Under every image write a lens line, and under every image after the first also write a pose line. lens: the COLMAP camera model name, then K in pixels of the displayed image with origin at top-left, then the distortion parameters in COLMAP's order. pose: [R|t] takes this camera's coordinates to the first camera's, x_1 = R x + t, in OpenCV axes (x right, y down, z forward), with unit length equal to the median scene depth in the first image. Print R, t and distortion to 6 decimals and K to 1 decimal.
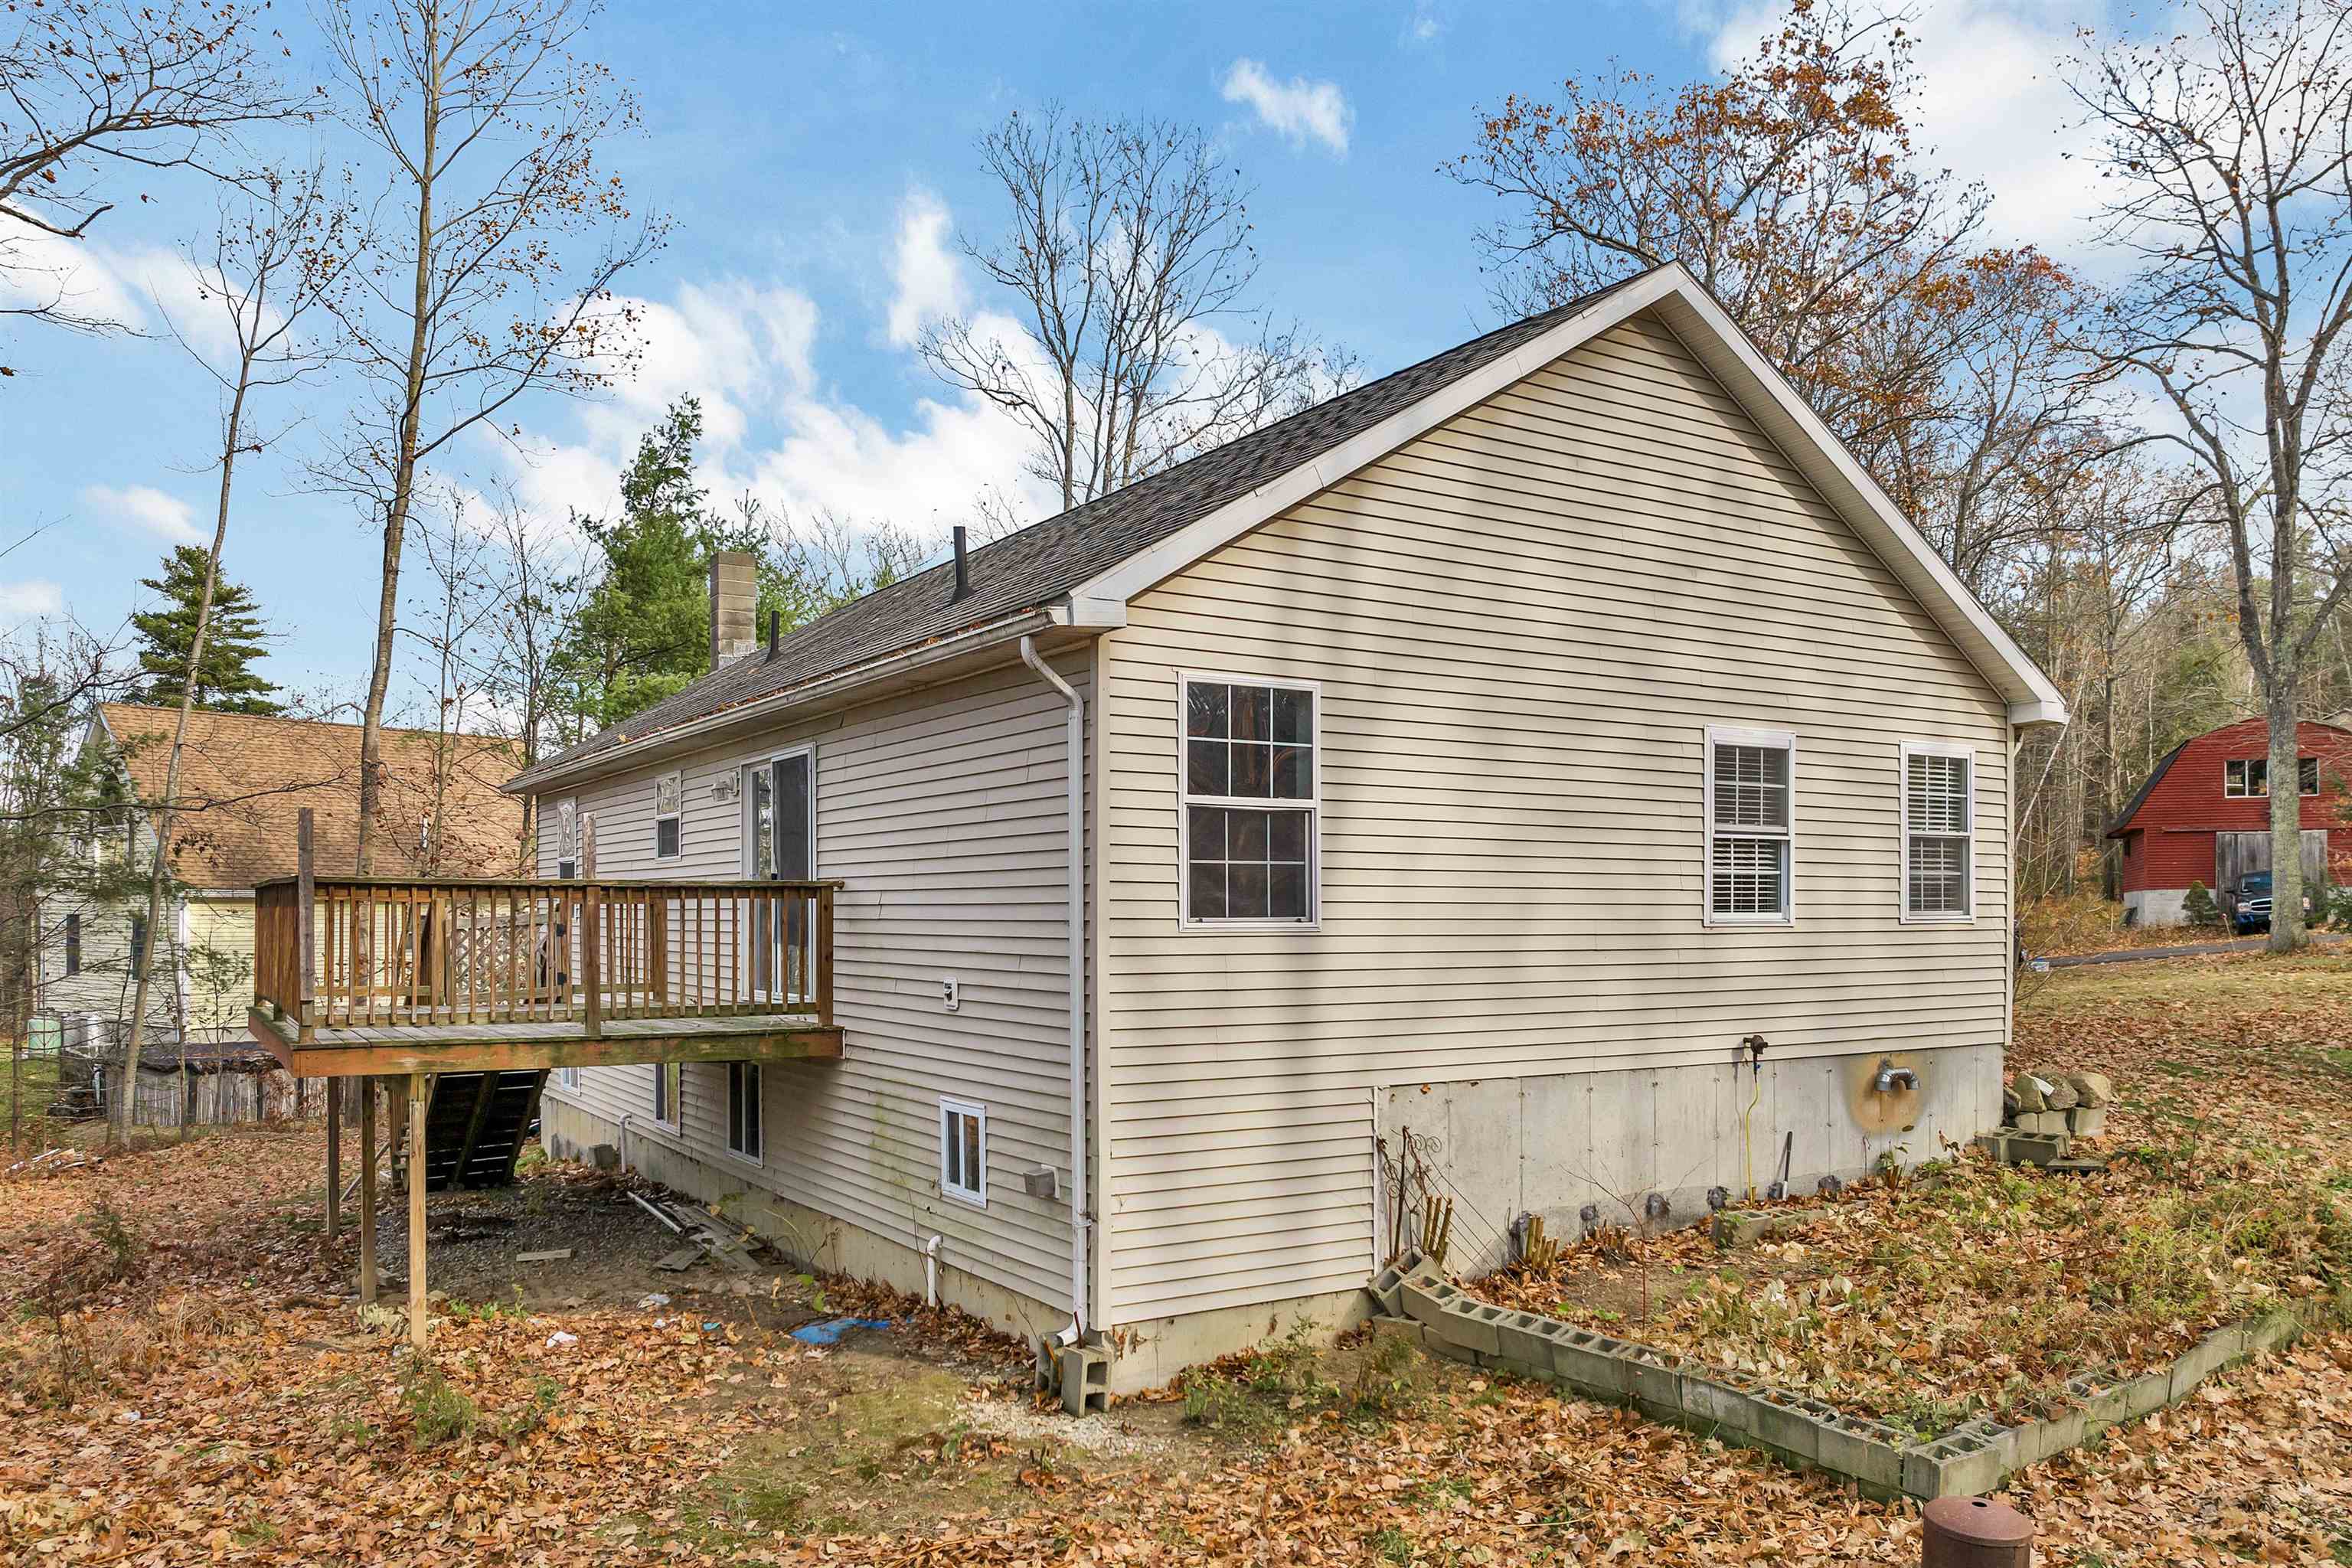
lens RADIAL K [[1739.6, 0, 1169.0], [0, 1739.6, 877.5], [0, 0, 1]] dist [-0.033413, -0.000207]
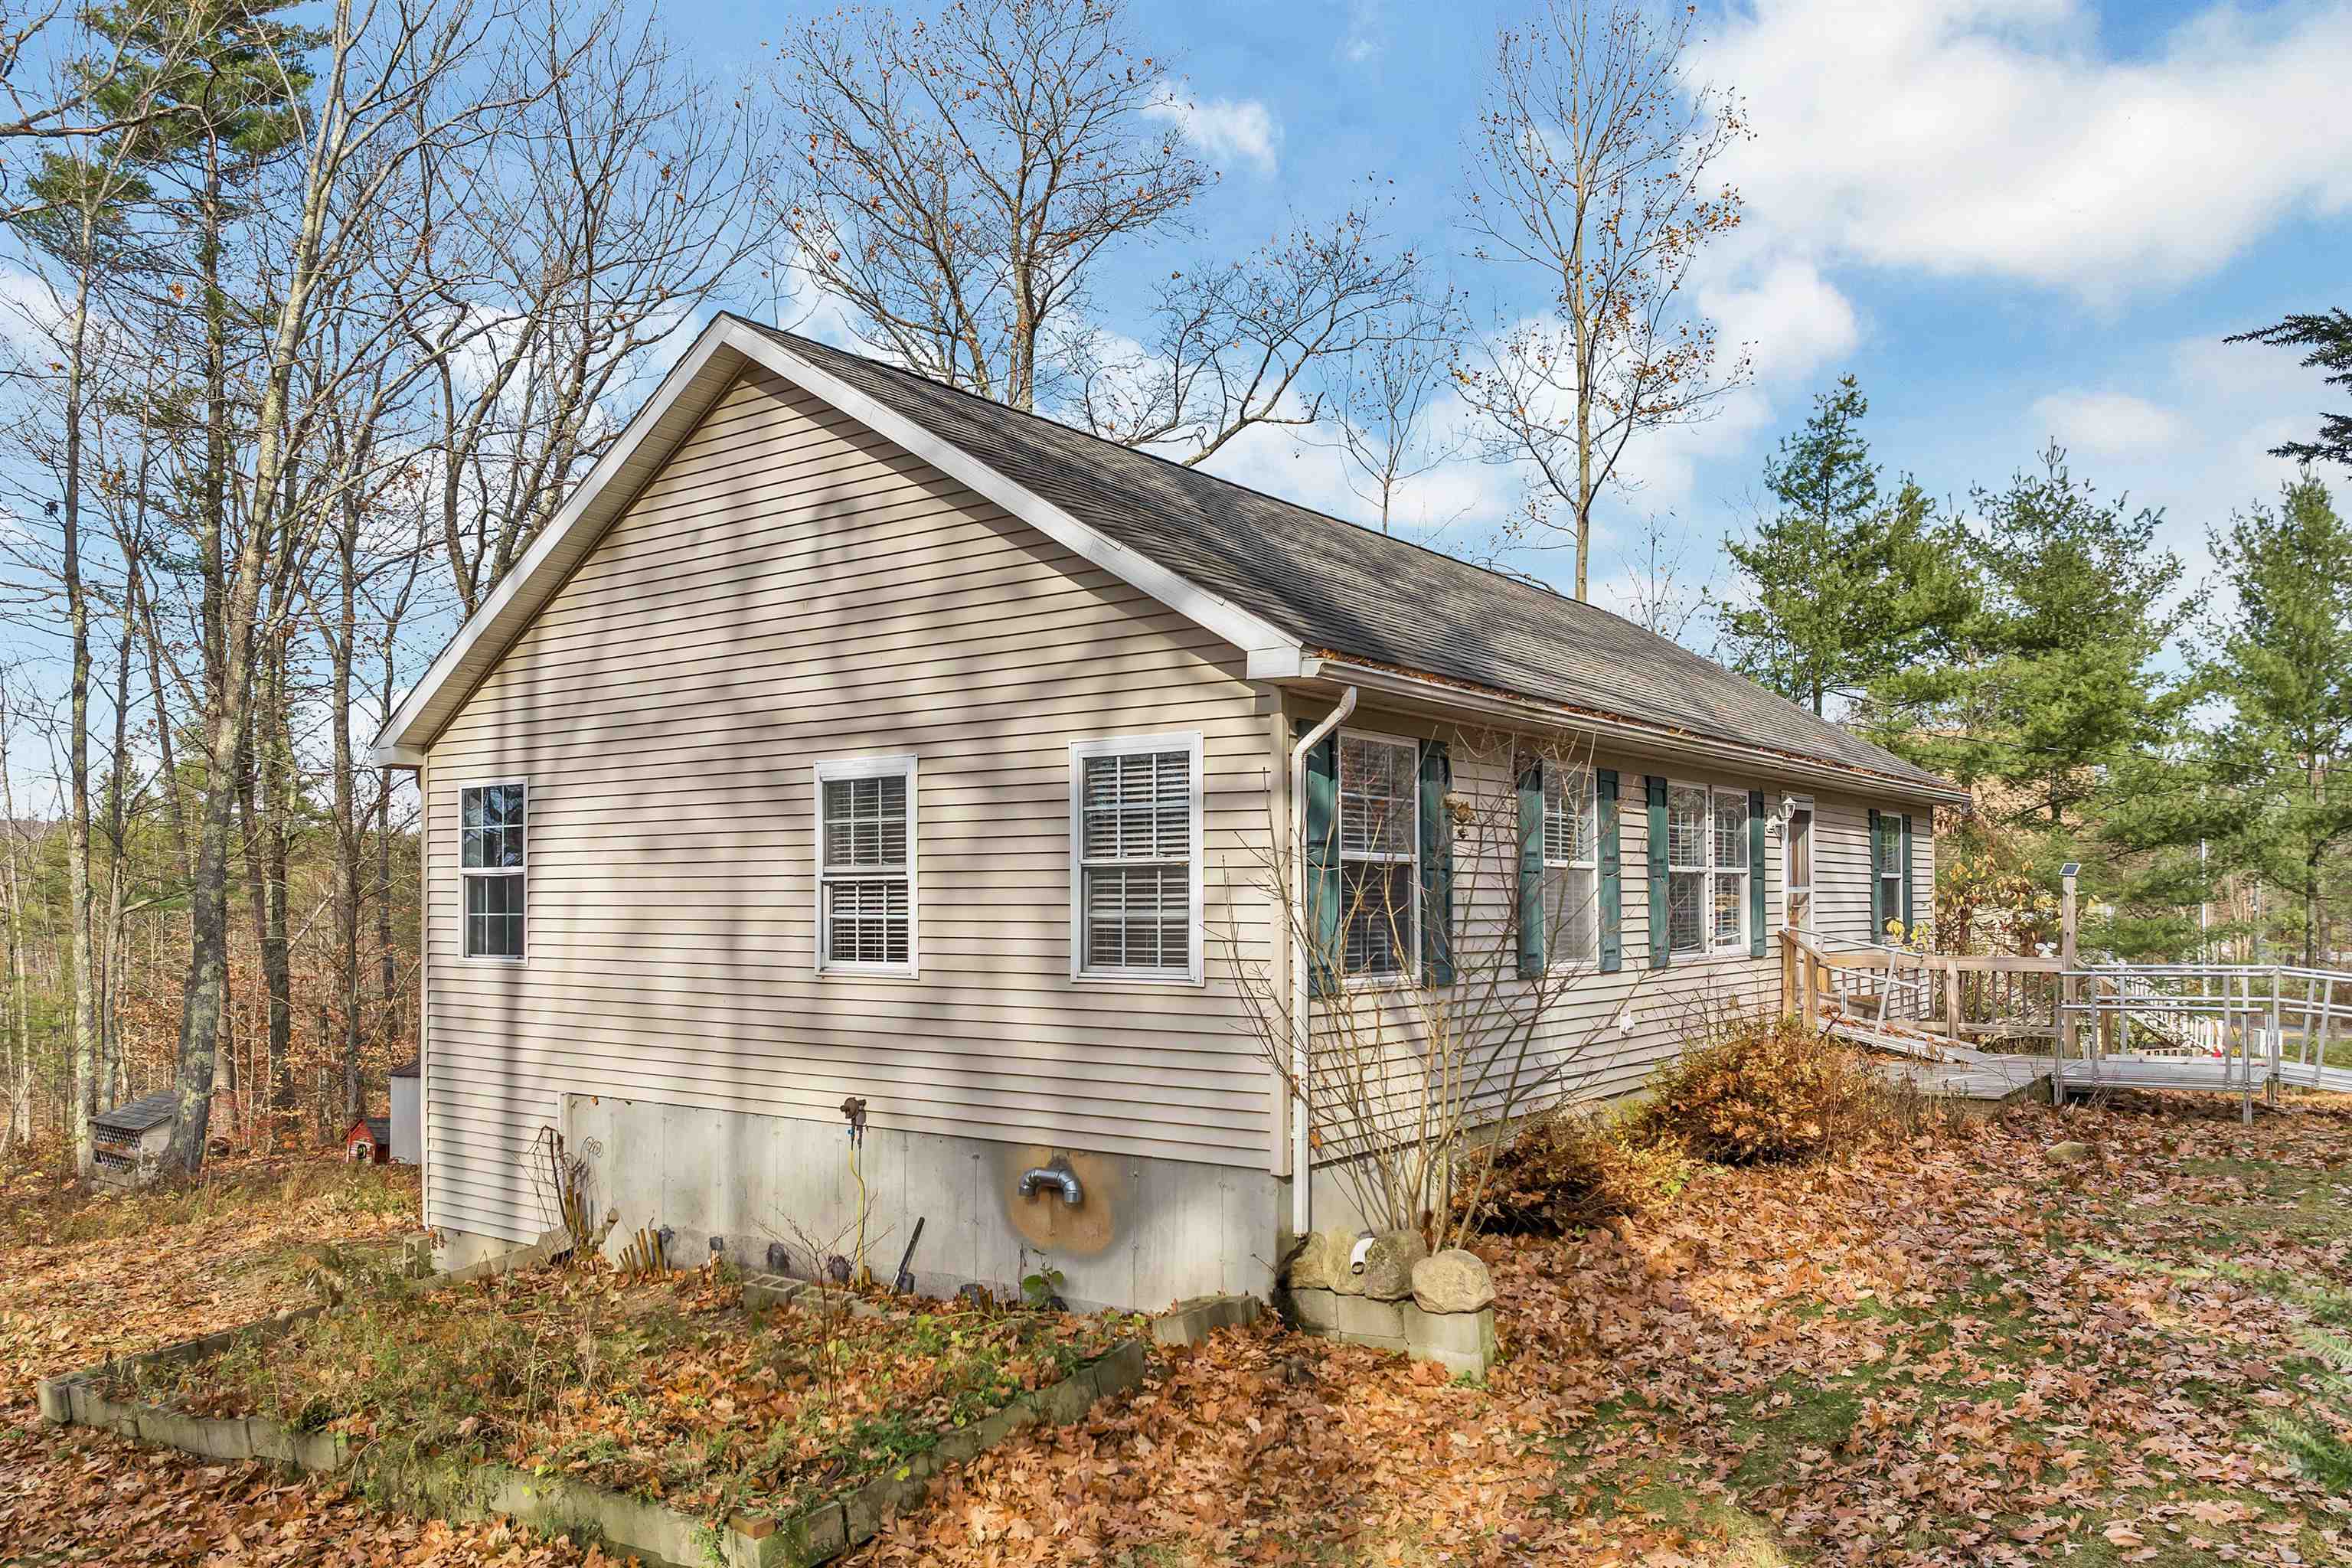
lens RADIAL K [[1739.6, 0, 1169.0], [0, 1739.6, 877.5], [0, 0, 1]] dist [-0.033413, -0.000207]
pose [[0.364052, -0.031512, -0.930846, 1.249362], [0.000553, 0.999435, -0.033618, 0.007115], [0.931379, 0.011724, 0.363863, 0.824434]]
